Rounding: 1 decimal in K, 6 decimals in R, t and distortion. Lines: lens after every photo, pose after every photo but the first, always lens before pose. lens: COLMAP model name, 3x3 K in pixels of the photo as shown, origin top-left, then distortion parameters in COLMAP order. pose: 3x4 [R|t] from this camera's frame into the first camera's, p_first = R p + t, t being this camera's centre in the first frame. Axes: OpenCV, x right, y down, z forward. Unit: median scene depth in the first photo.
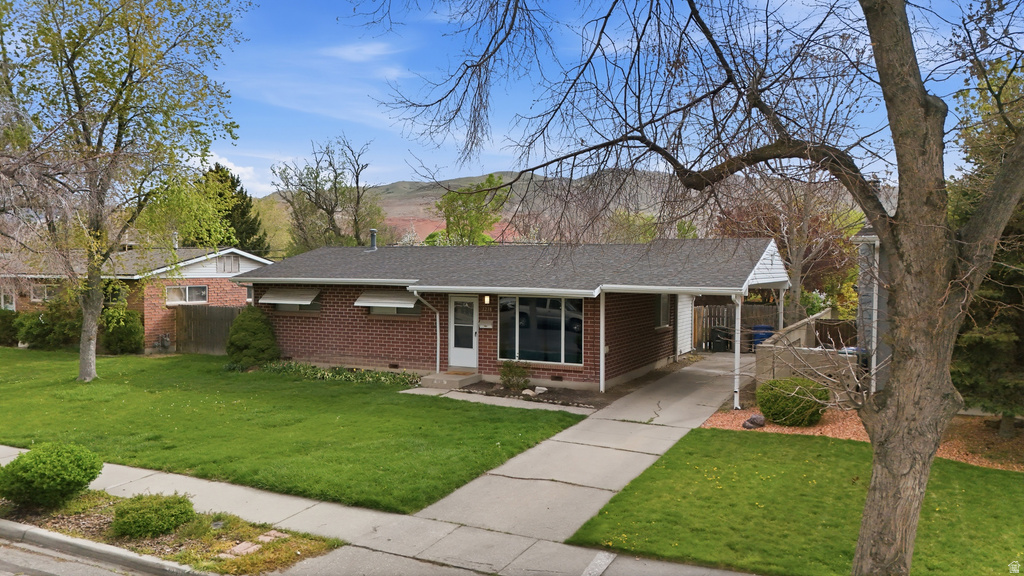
lens RADIAL K [[753.8, 0, 517.5], [0, 753.8, 281.7], [0, 0, 1]] dist [0.077694, -0.073719]
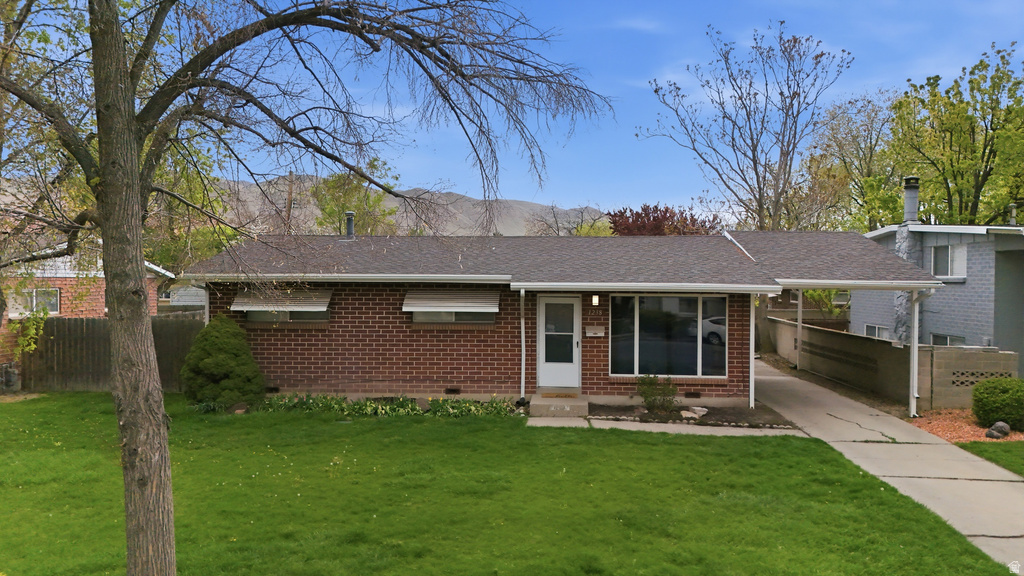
lens RADIAL K [[753.8, 0, 510.3], [0, 753.8, 286.1], [0, 0, 1]] dist [0.077694, -0.073719]
pose [[0.919472, -0.003518, 0.393139, -0.427305], [0.006987, 0.999948, -0.007392, 0.014411], [-0.393093, 0.009543, 0.919449, 0.305659]]
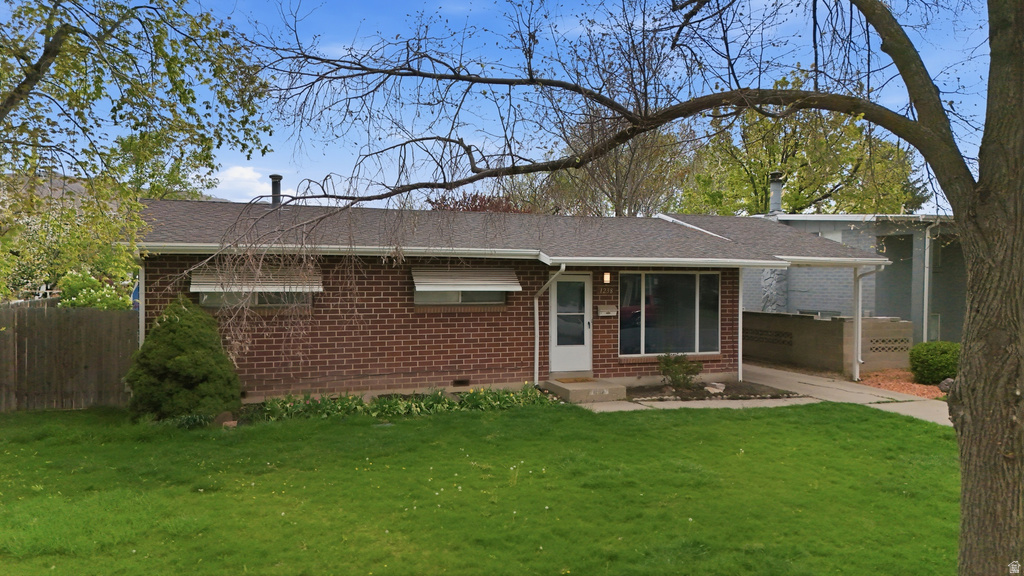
lens RADIAL K [[753.8, 0, 512.7], [0, 753.8, 294.4], [0, 0, 1]] dist [0.077694, -0.073719]
pose [[0.680164, -0.017639, 0.732848, -0.643478], [0.015979, 0.999830, 0.009234, 0.031855], [-0.732886, 0.005429, 0.680330, 0.553544]]
